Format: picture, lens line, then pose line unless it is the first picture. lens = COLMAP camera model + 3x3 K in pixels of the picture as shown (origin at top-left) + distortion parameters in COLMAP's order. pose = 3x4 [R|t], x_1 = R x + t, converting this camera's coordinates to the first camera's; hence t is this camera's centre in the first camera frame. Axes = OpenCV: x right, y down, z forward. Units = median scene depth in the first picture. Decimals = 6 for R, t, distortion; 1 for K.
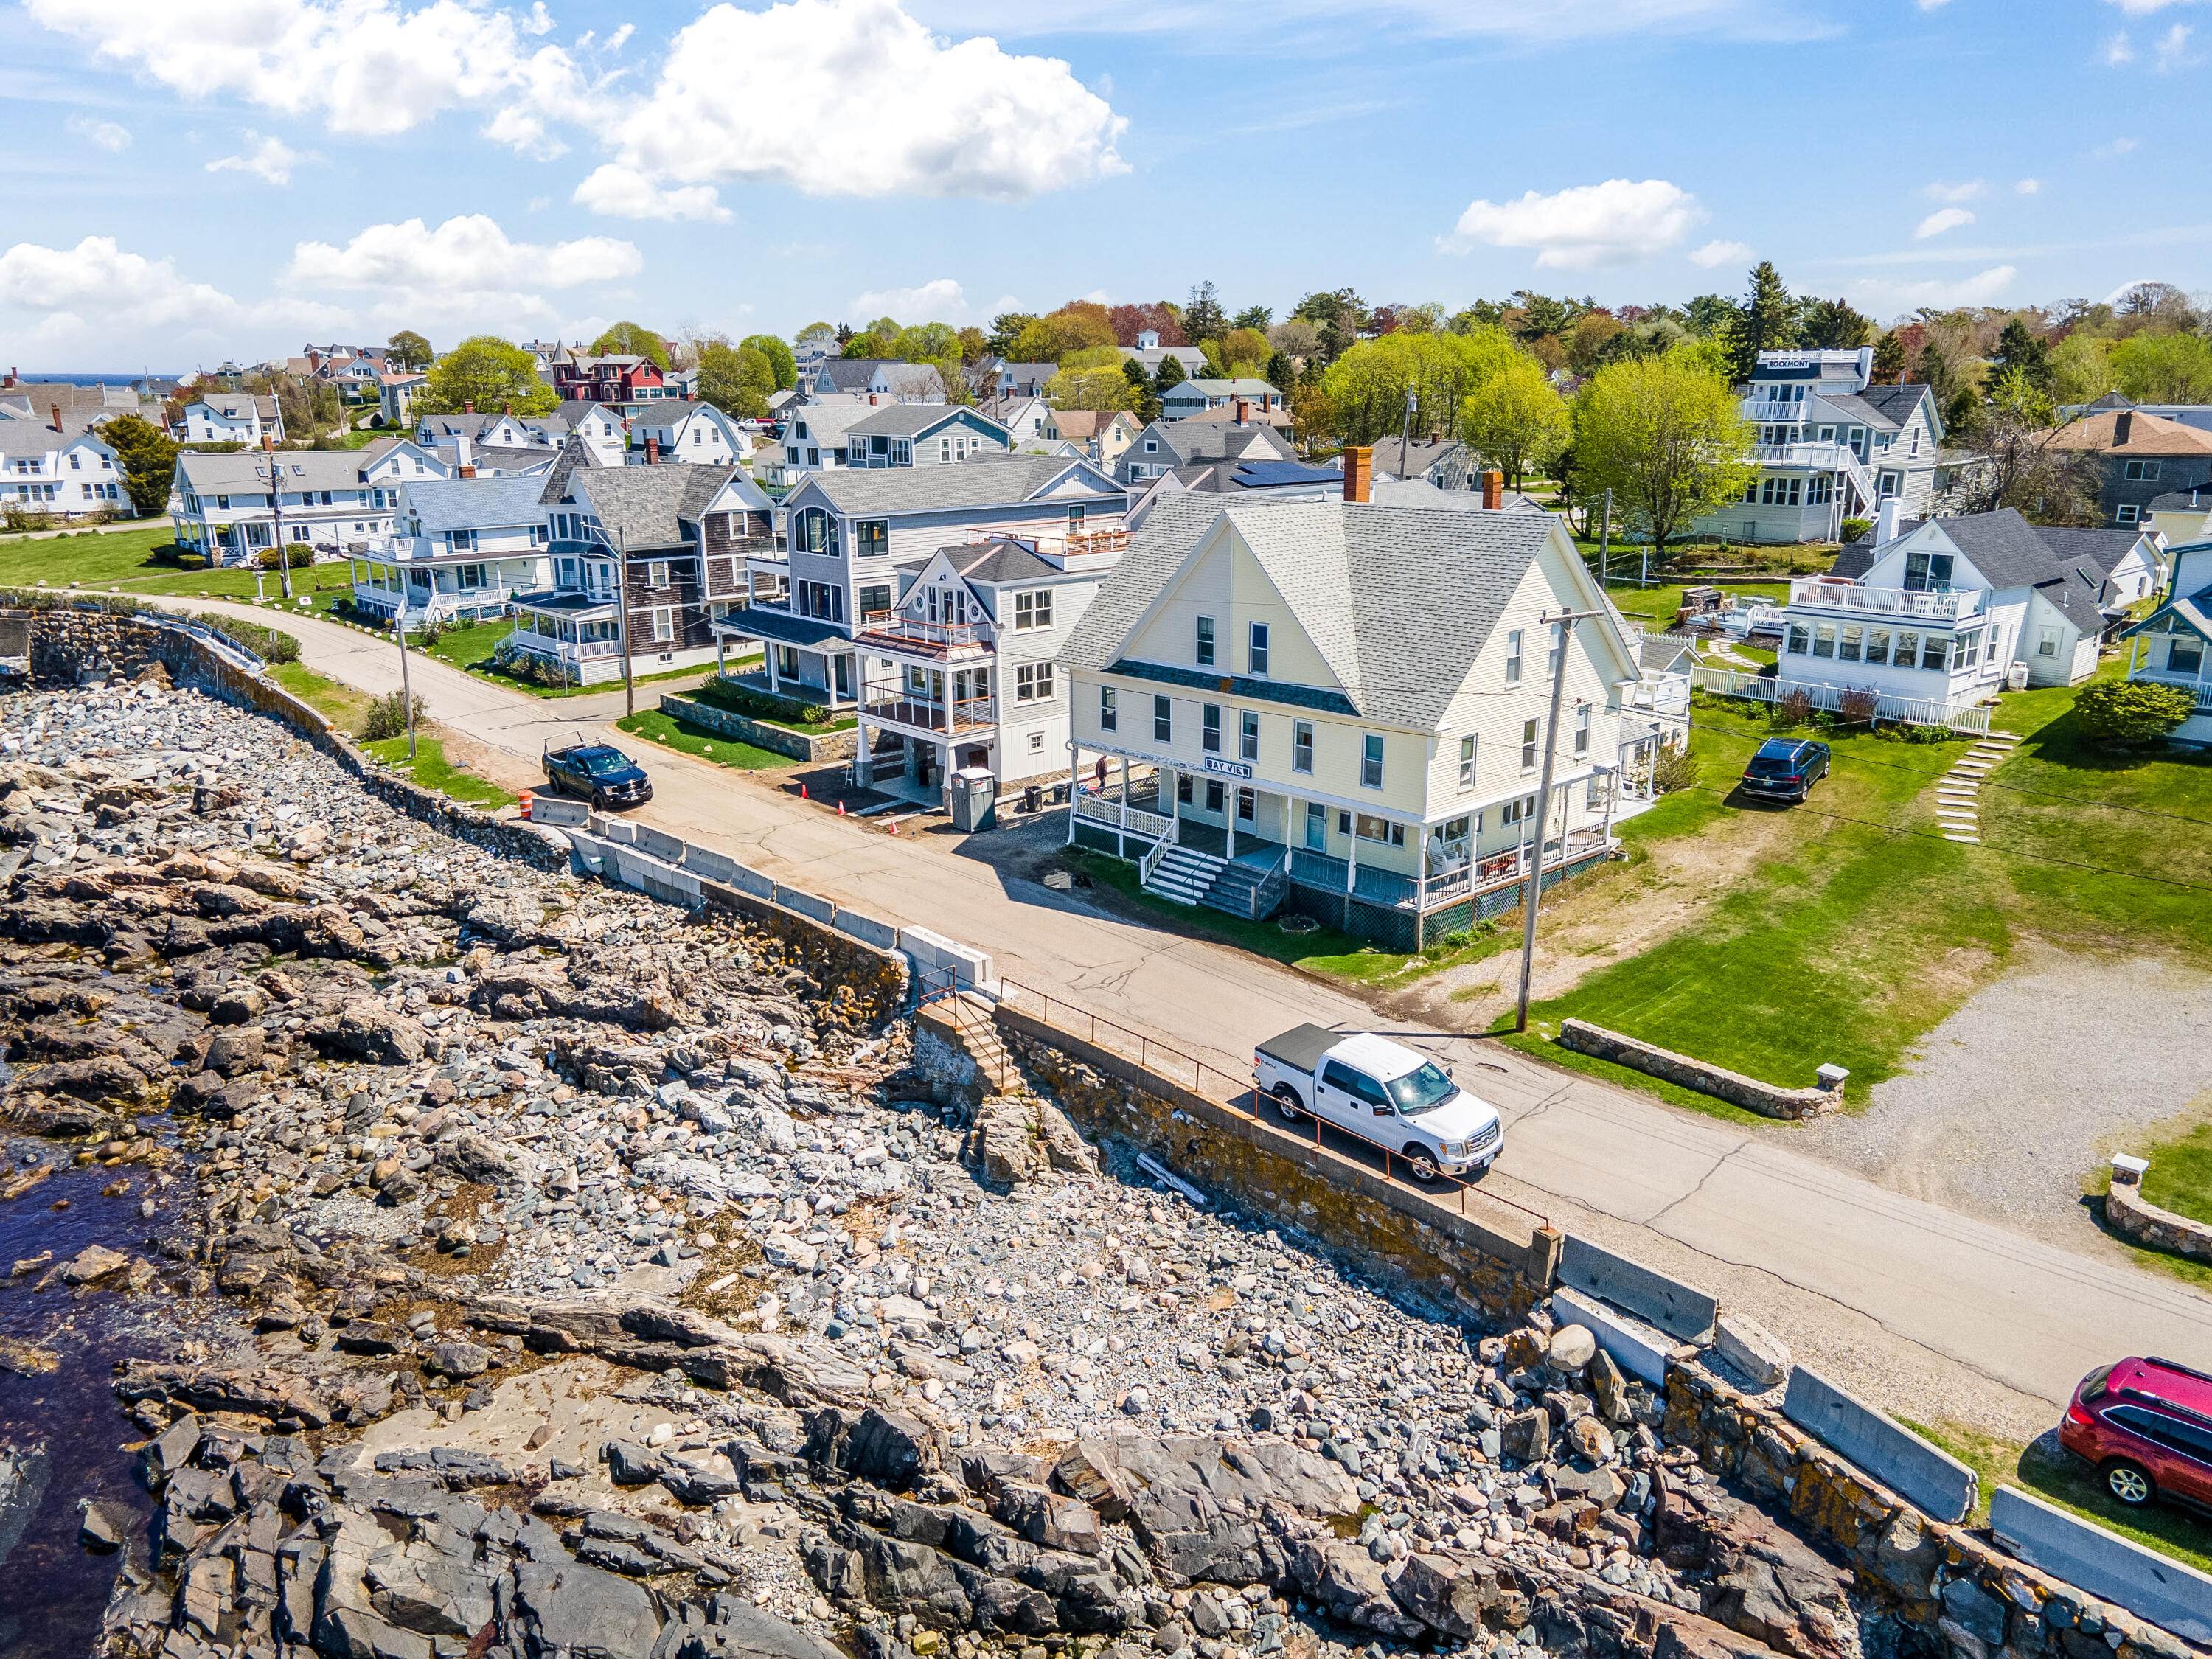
lens RADIAL K [[1624.5, 0, 1099.9], [0, 1624.5, 815.3], [0, 0, 1]] dist [0.042466, 0.001840]
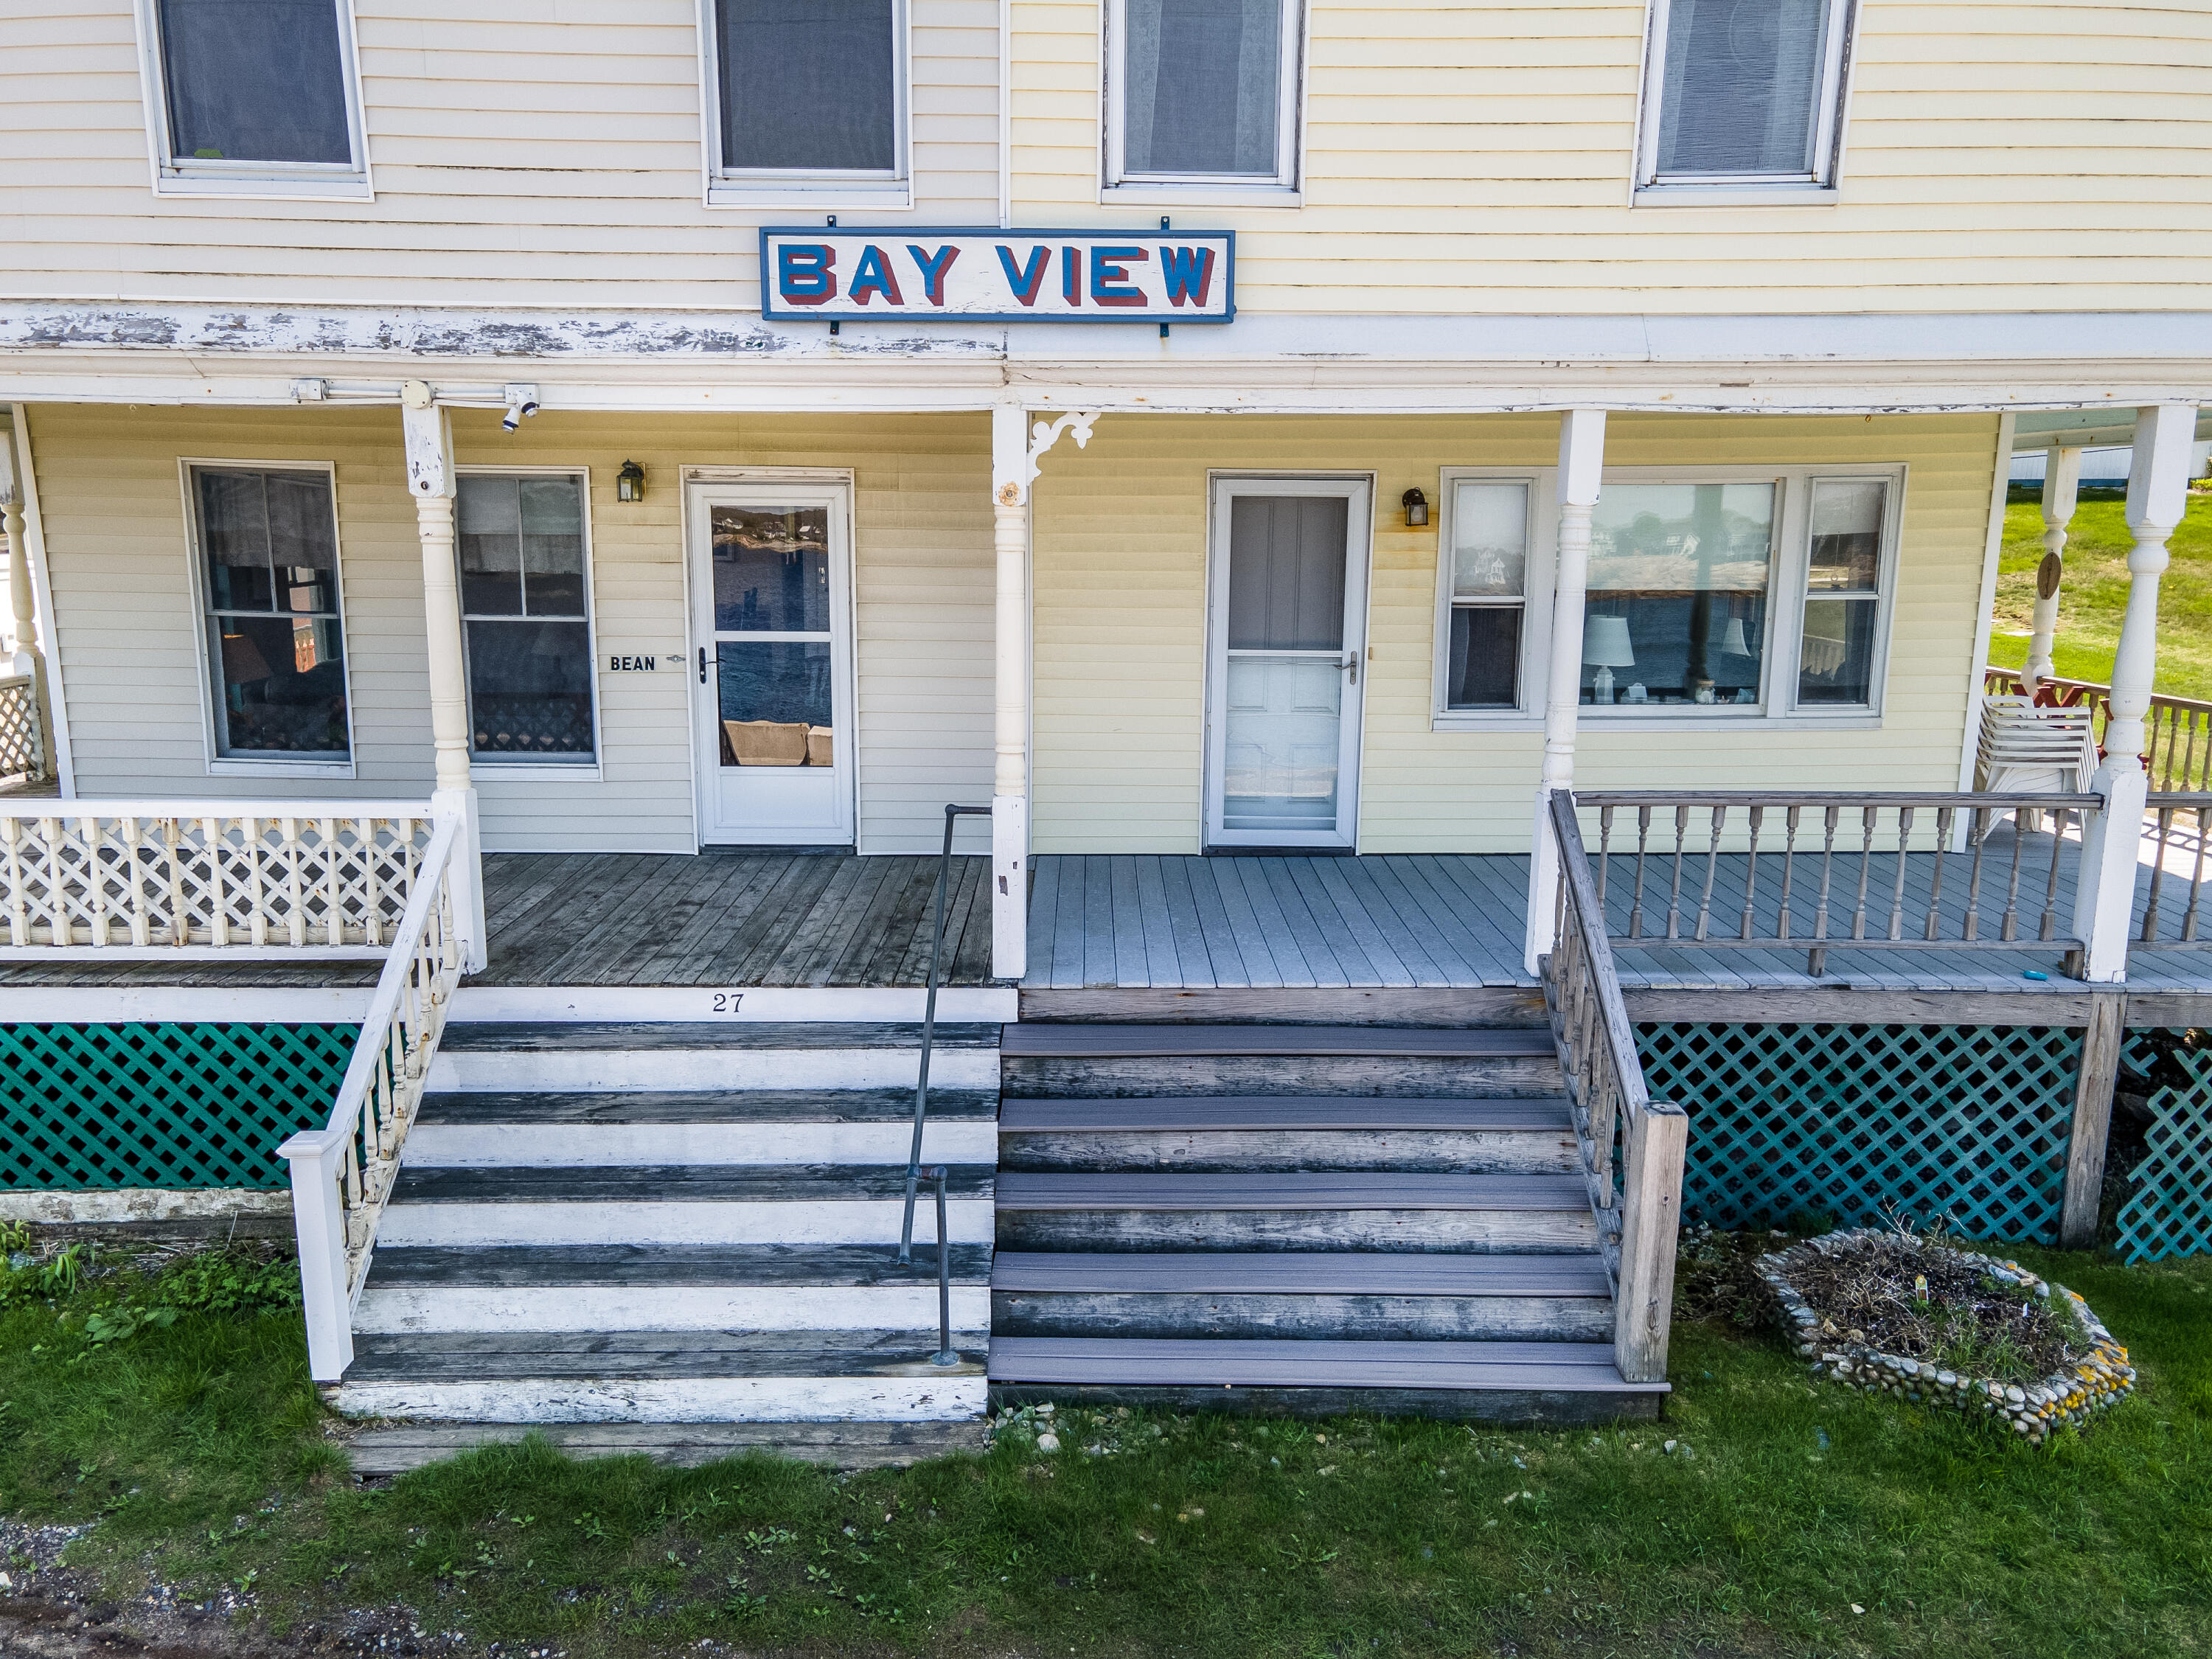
lens RADIAL K [[1624.5, 0, 1099.9], [0, 1624.5, 815.3], [0, 0, 1]] dist [0.042466, 0.001840]
pose [[0.674903, -0.131319, 0.726127, -0.015552], [0.183307, 0.983028, 0.007403, 0.012951], [-0.714775, 0.128108, 0.687521, 0.878641]]
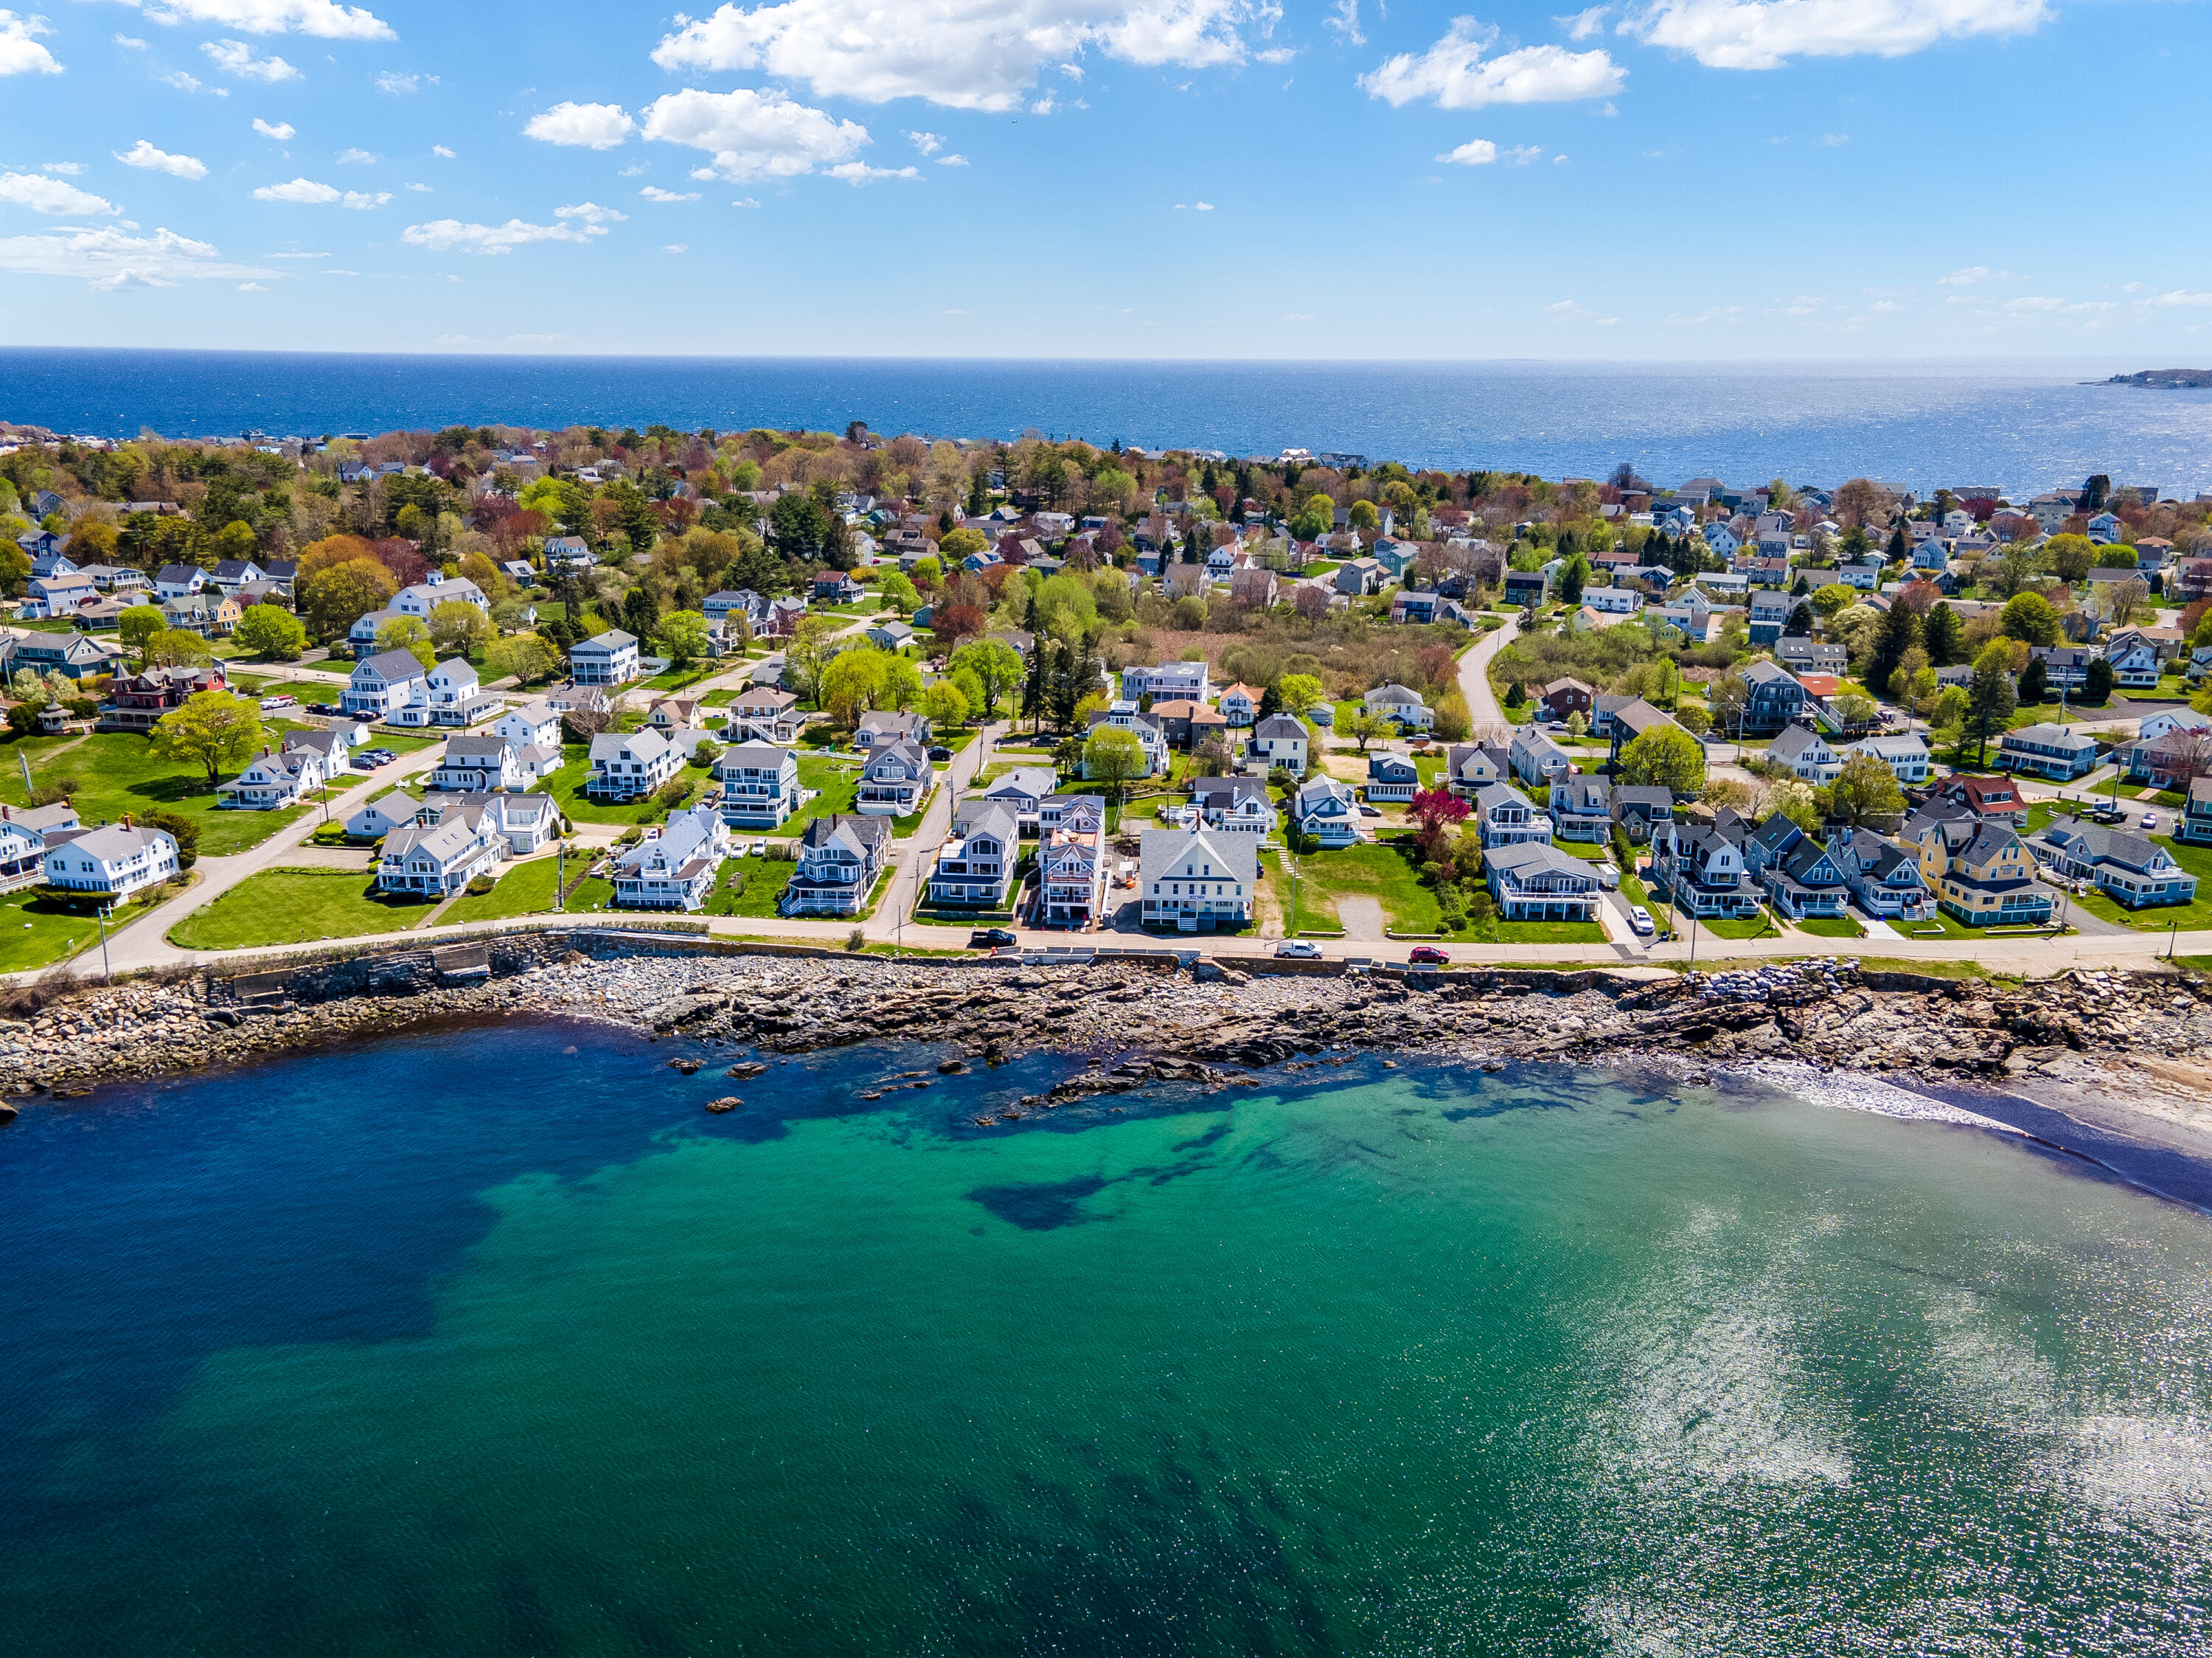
lens RADIAL K [[1624.4, 0, 1099.9], [0, 1624.4, 814.8], [0, 0, 1]] dist [0.042466, 0.001840]
pose [[0.718838, -0.181483, 0.671071, -2.859093], [0.174351, 0.981535, 0.078683, -0.606900], [-0.672959, 0.060442, 0.737206, -1.949171]]
